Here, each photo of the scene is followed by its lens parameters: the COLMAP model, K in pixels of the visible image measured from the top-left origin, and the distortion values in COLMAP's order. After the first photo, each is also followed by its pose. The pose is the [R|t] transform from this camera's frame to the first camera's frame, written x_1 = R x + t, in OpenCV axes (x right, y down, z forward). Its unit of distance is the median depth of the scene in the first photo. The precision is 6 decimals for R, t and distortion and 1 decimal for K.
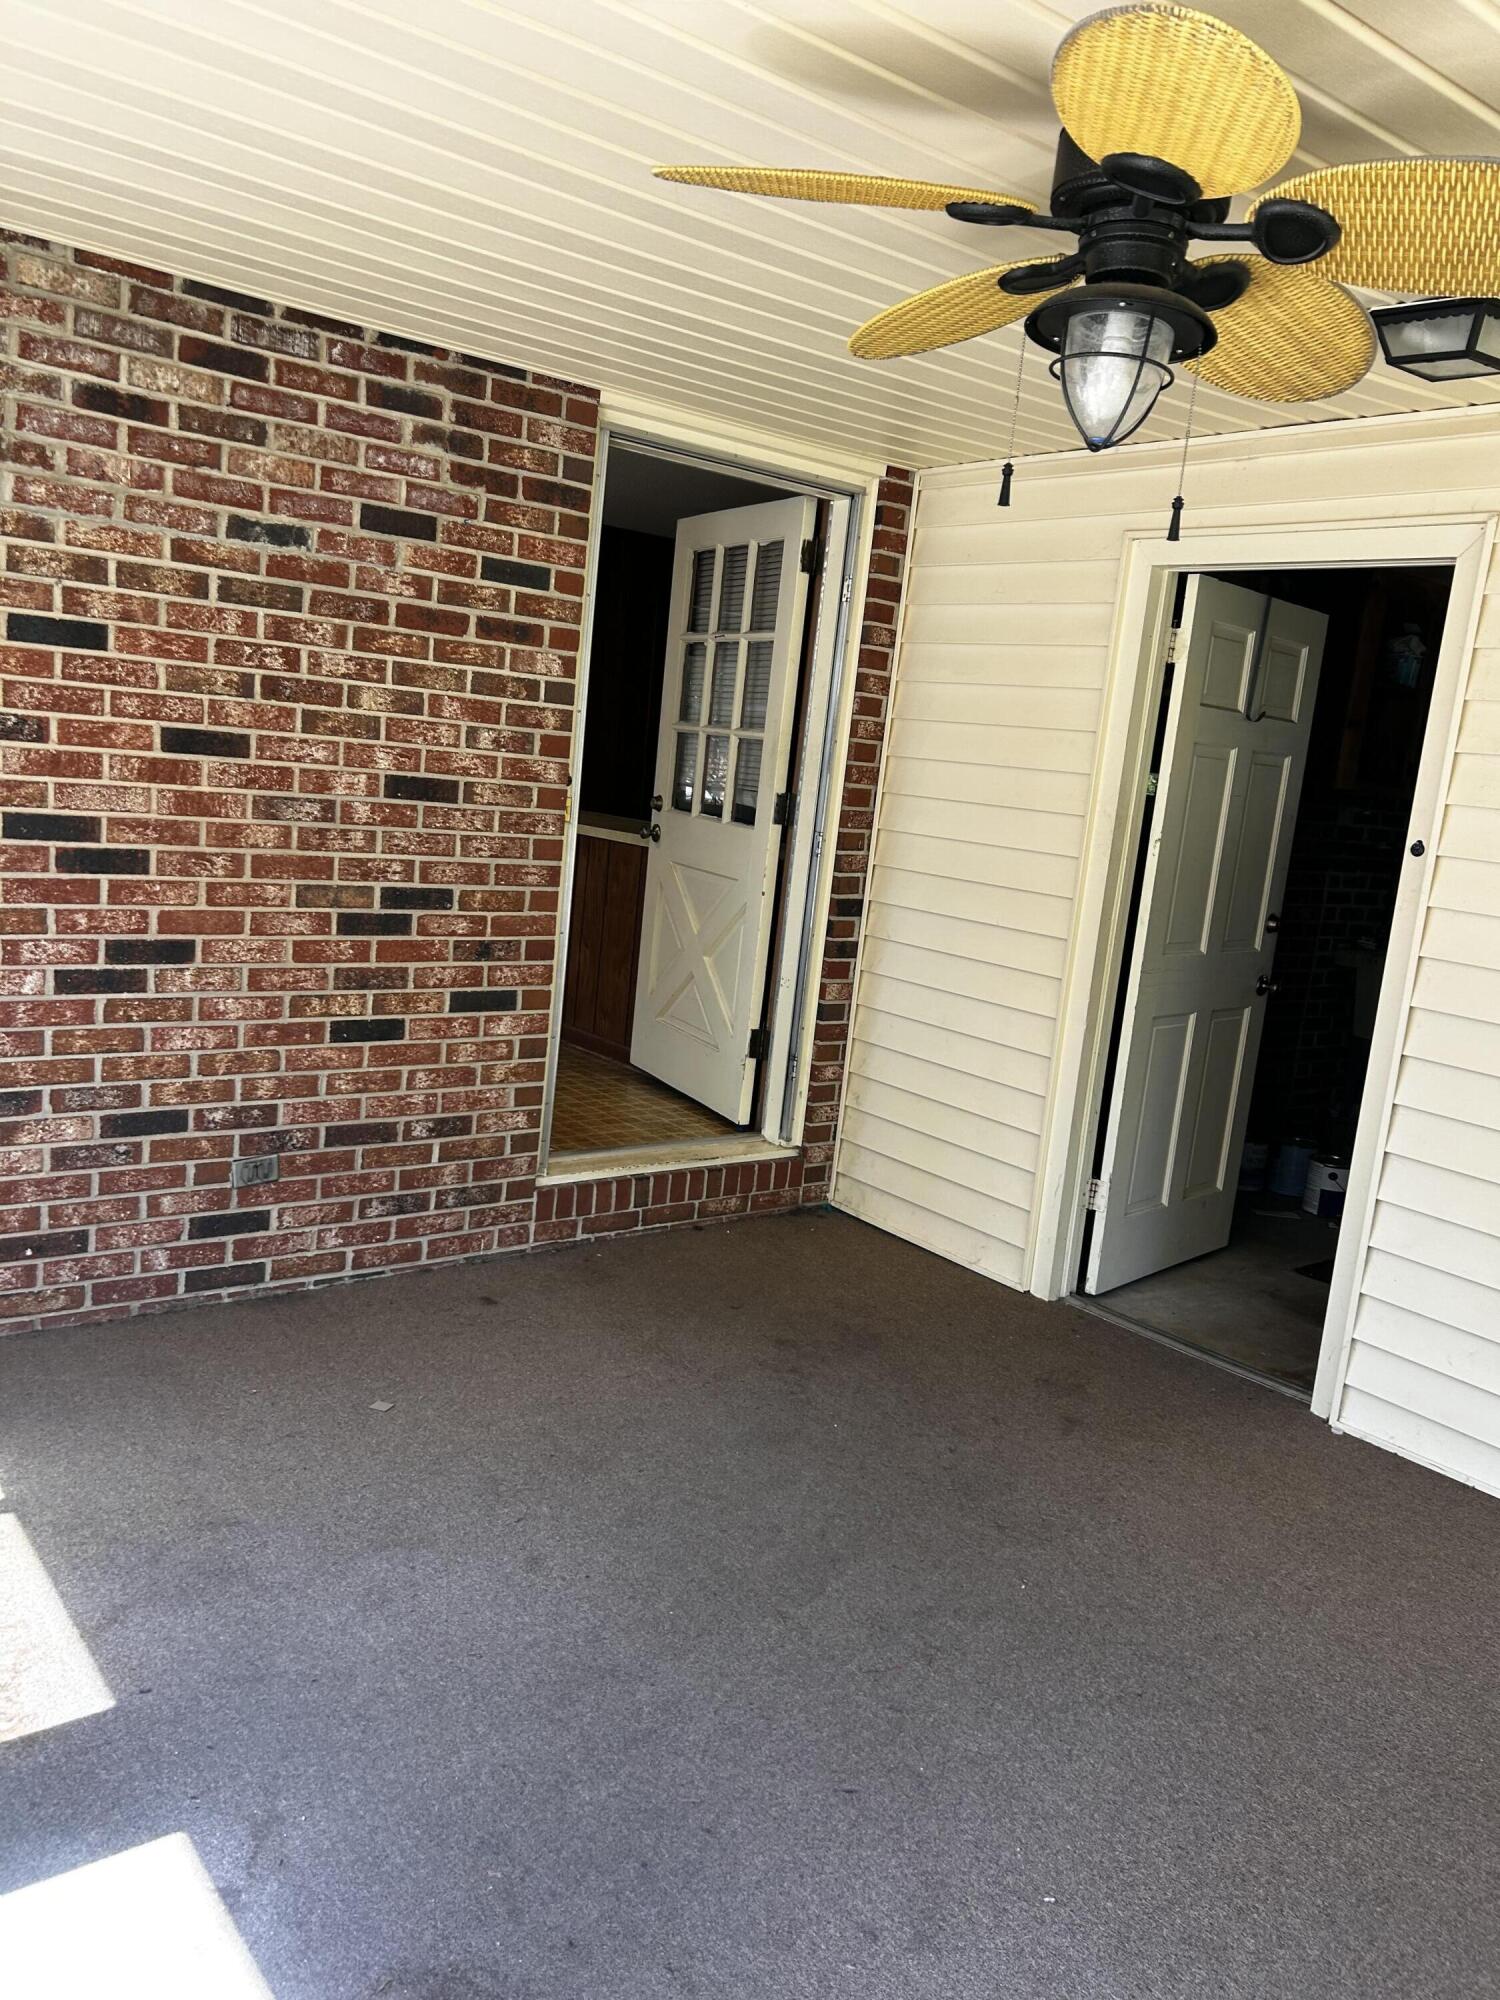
lens RADIAL K [[1535.9, 0, 750.0], [0, 1535.9, 1000.0], [0, 0, 1]] dist [0.062362, -0.053945]
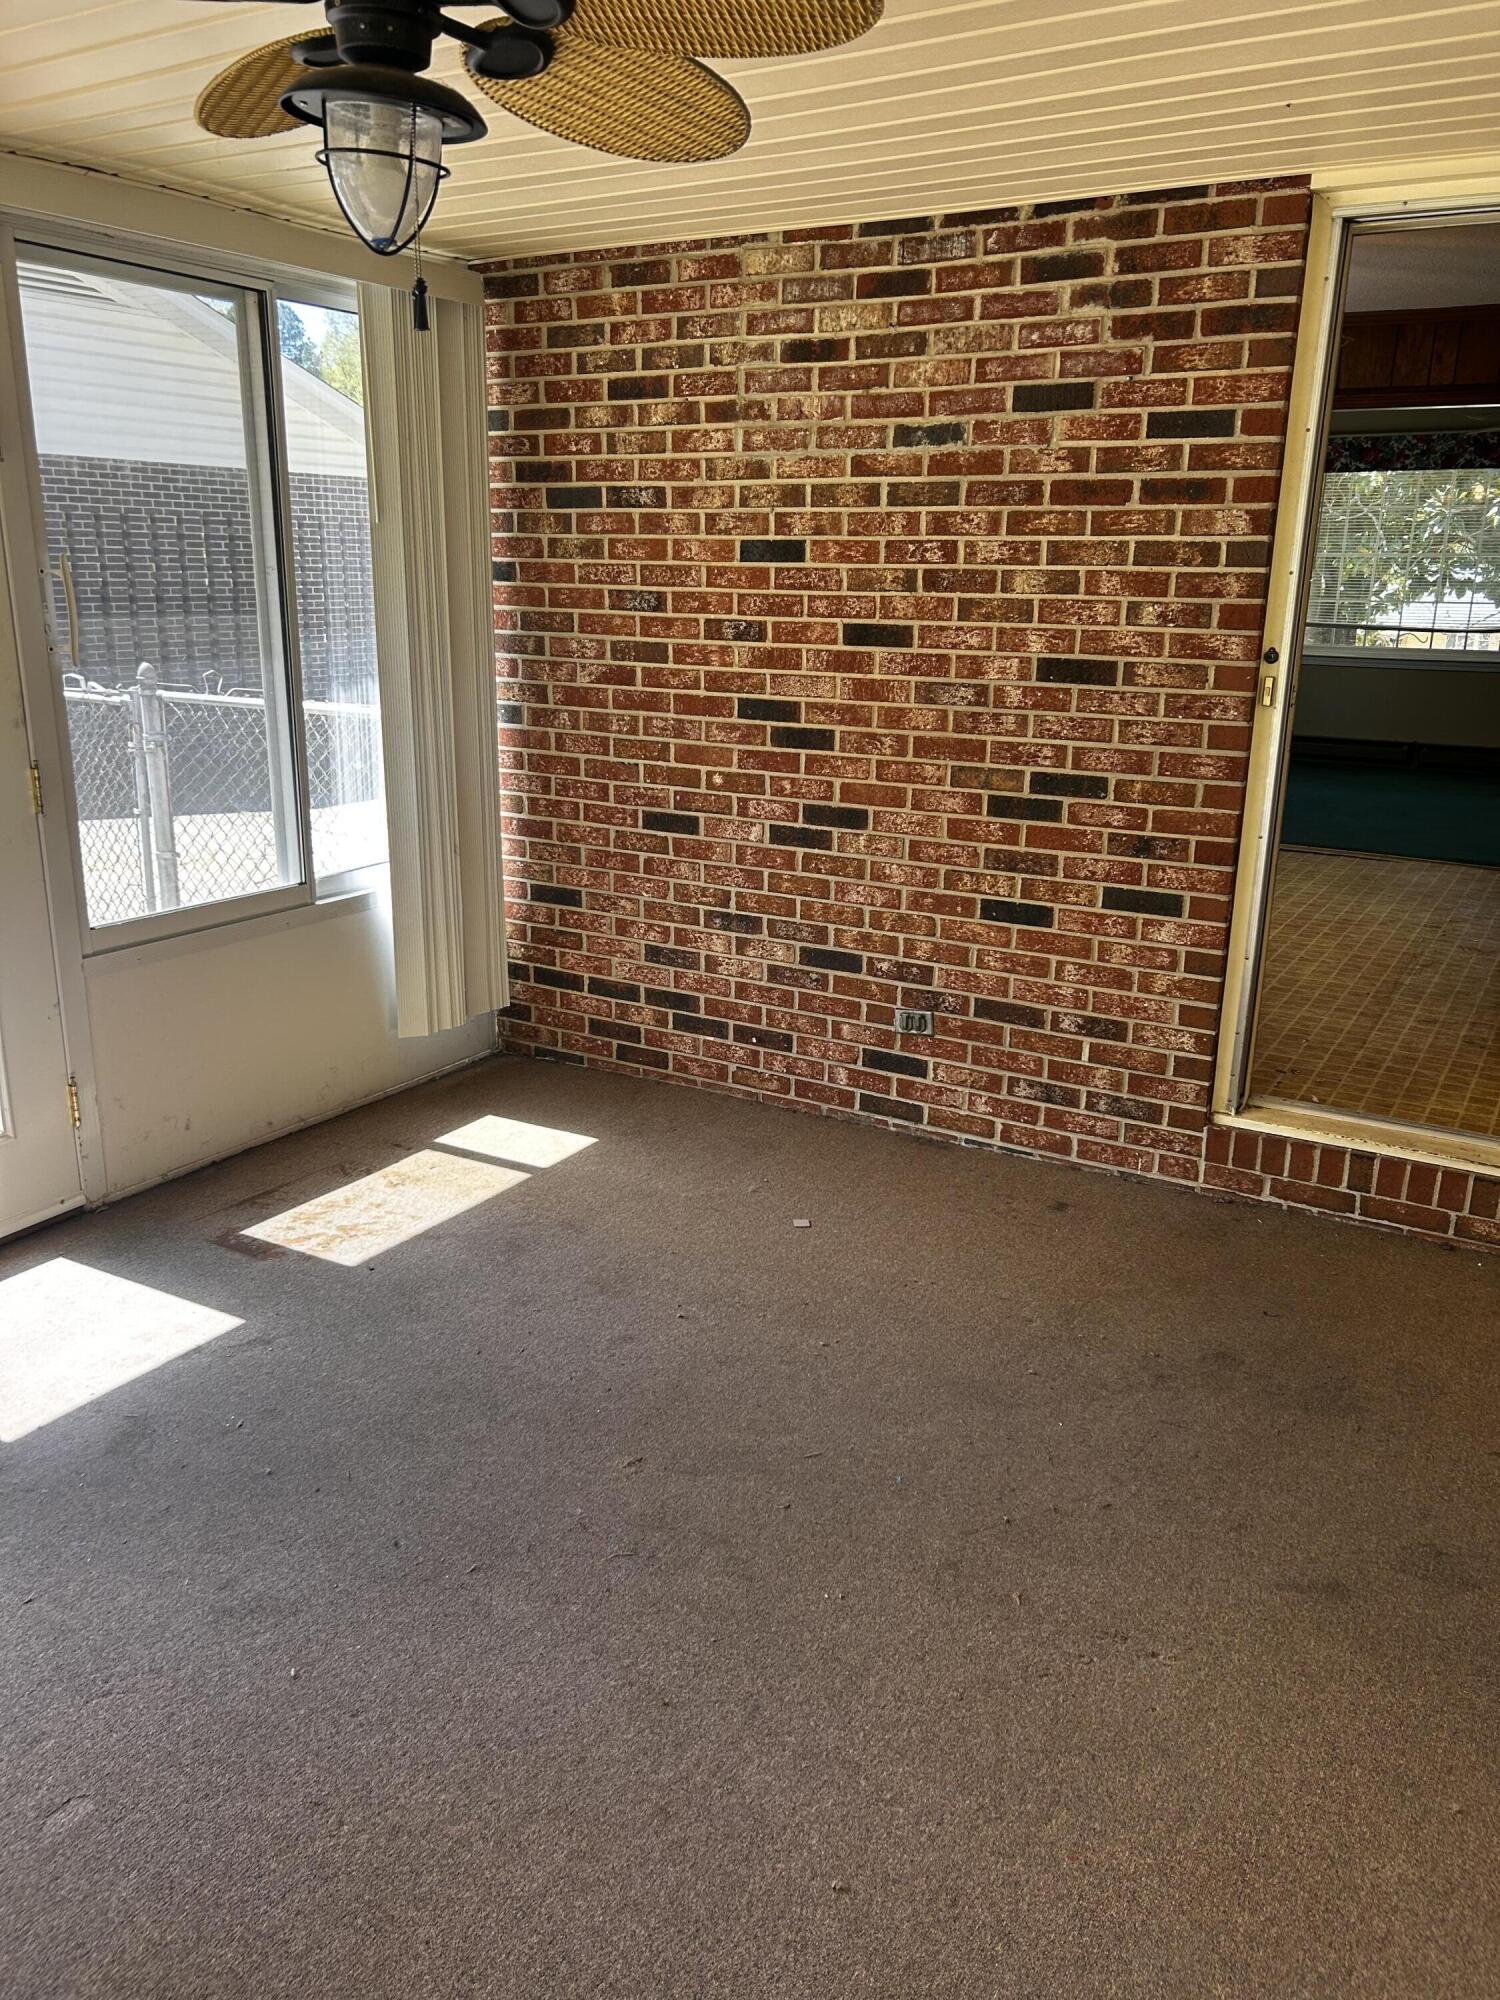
lens RADIAL K [[1526.1, 0, 749.0], [0, 1526.1, 1034.9], [0, 0, 1]] dist [0.007018, -0.006610]
pose [[0.365587, 0.180399, -0.913128, 0.653994], [-0.130026, 0.981317, 0.141813, -0.022352], [0.921650, 0.066886, 0.382213, 0.470981]]
